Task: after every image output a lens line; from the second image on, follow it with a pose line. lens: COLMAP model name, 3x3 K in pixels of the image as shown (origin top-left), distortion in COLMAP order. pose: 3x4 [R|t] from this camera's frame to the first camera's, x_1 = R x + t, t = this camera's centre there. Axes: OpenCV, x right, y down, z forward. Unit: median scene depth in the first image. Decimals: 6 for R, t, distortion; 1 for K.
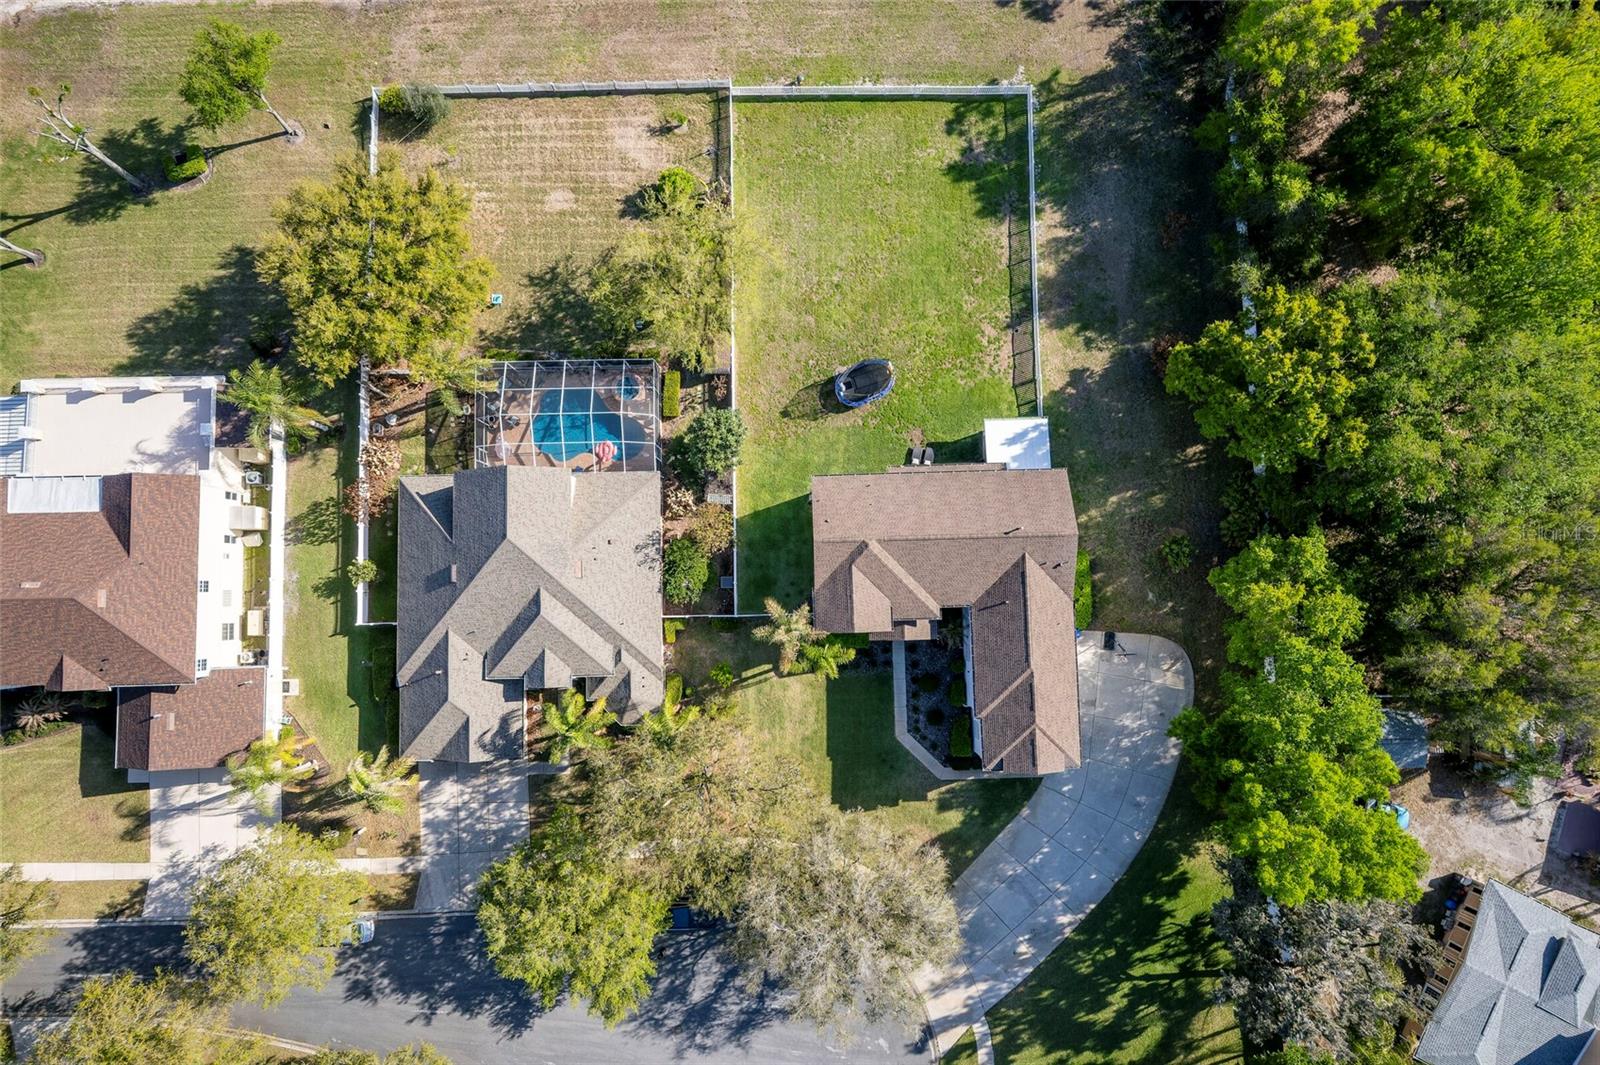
lens RADIAL K [[1015.0, 0, 842.8], [0, 1015.0, 533.0], [0, 0, 1]] dist [0.008517, -0.000510]
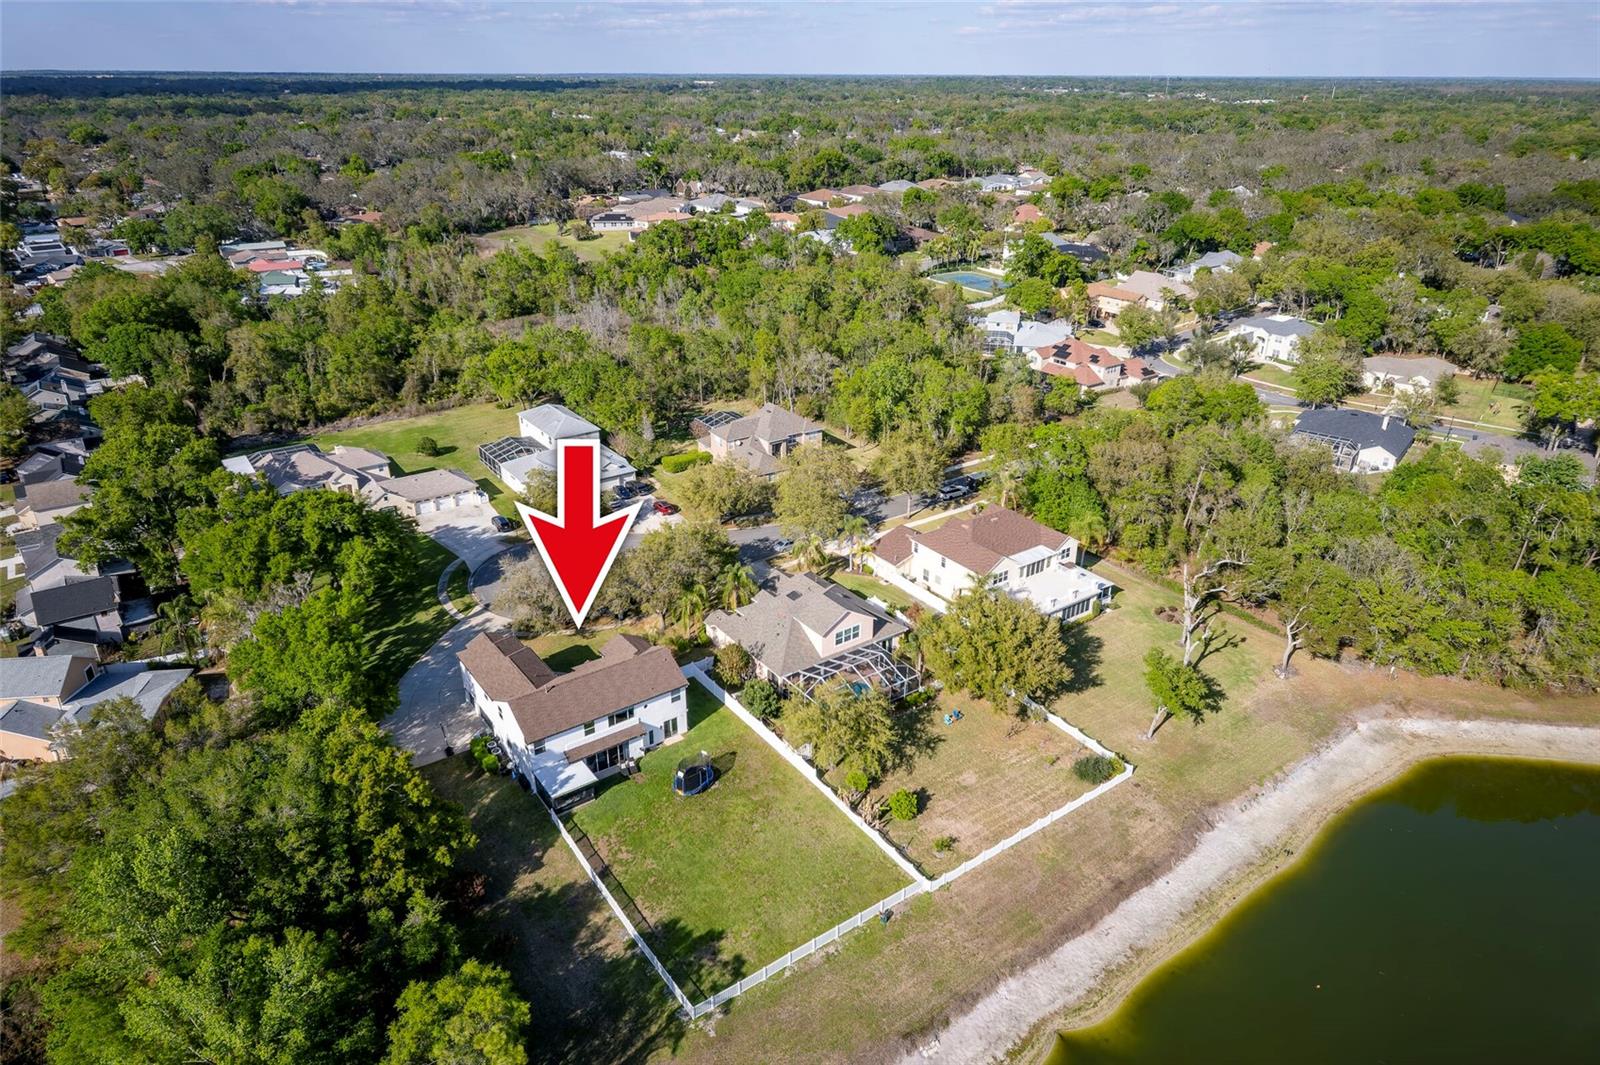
lens RADIAL K [[1015.0, 0, 799.7], [0, 1015.0, 531.5], [0, 0, 1]] dist [0.008517, -0.000510]
pose [[-0.827233, 0.229510, -0.512846, 0.494308], [-0.560644, -0.277173, 0.780291, -1.135420], [0.036938, 0.933006, 0.357960, 0.231225]]
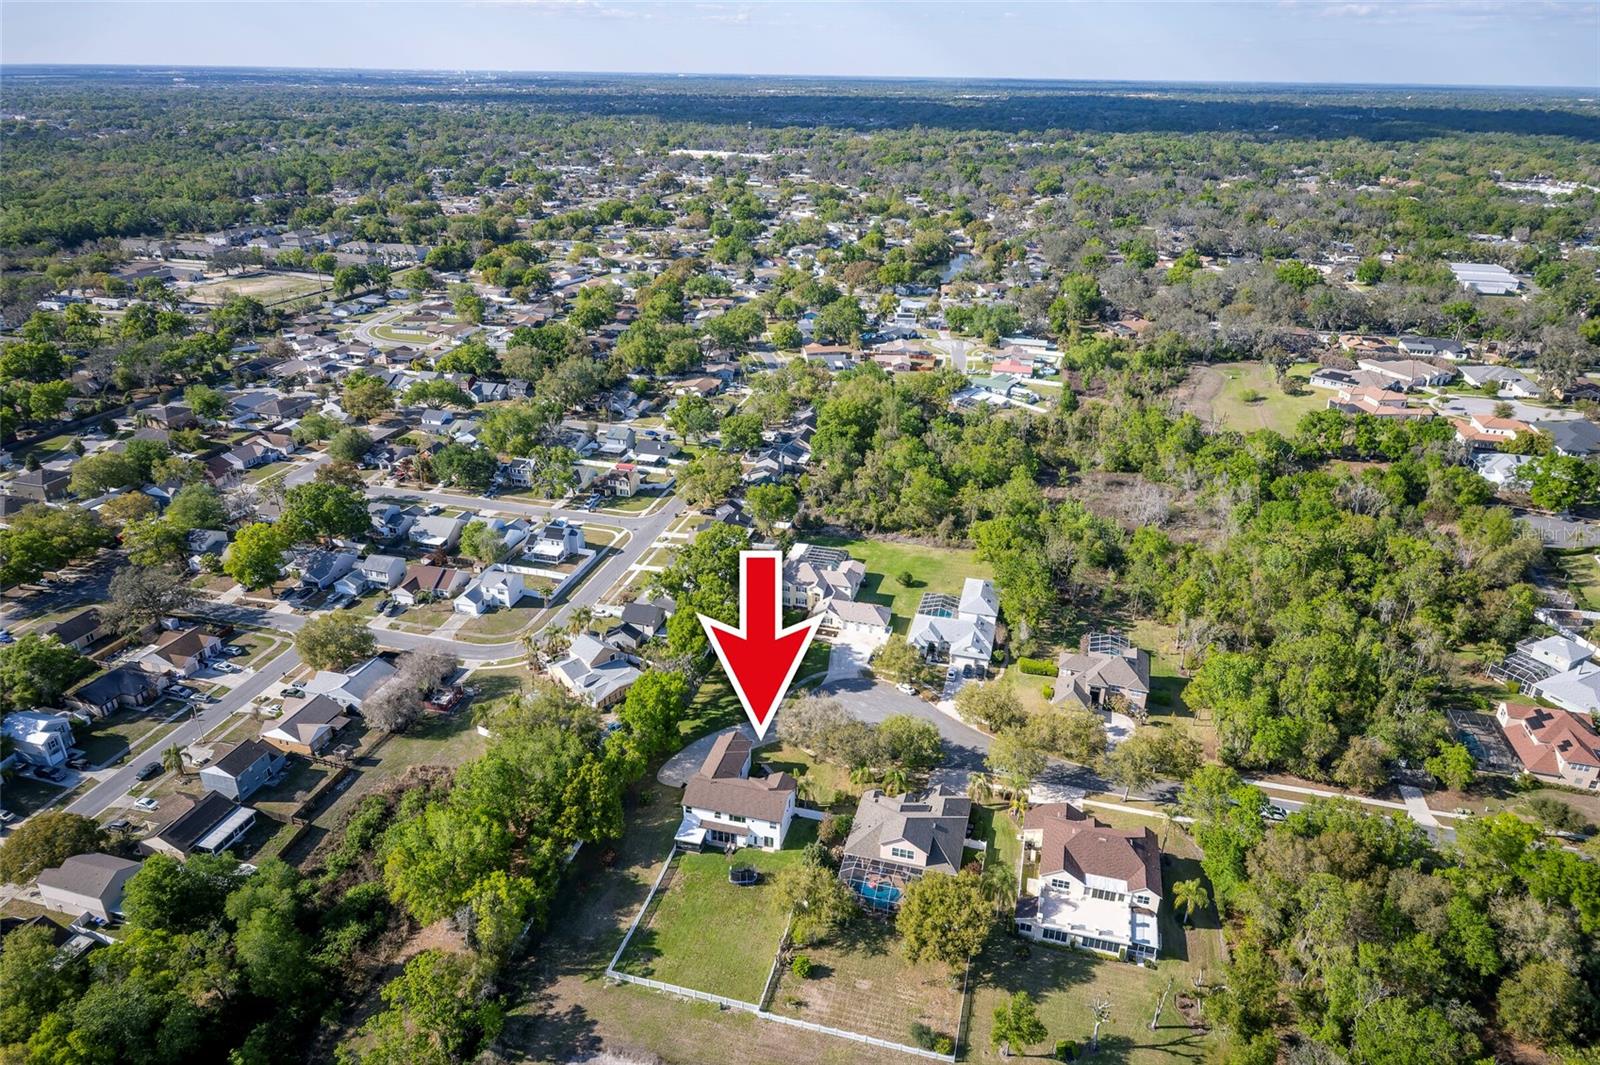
lens RADIAL K [[1015.0, 0, 798.3], [0, 1015.0, 532.4], [0, 0, 1]] dist [0.008517, -0.000510]
pose [[-0.959065, -0.128863, 0.252166, -0.529629], [0.281318, -0.331468, 0.900549, -1.776444], [-0.032463, 0.934625, 0.354151, -0.439266]]
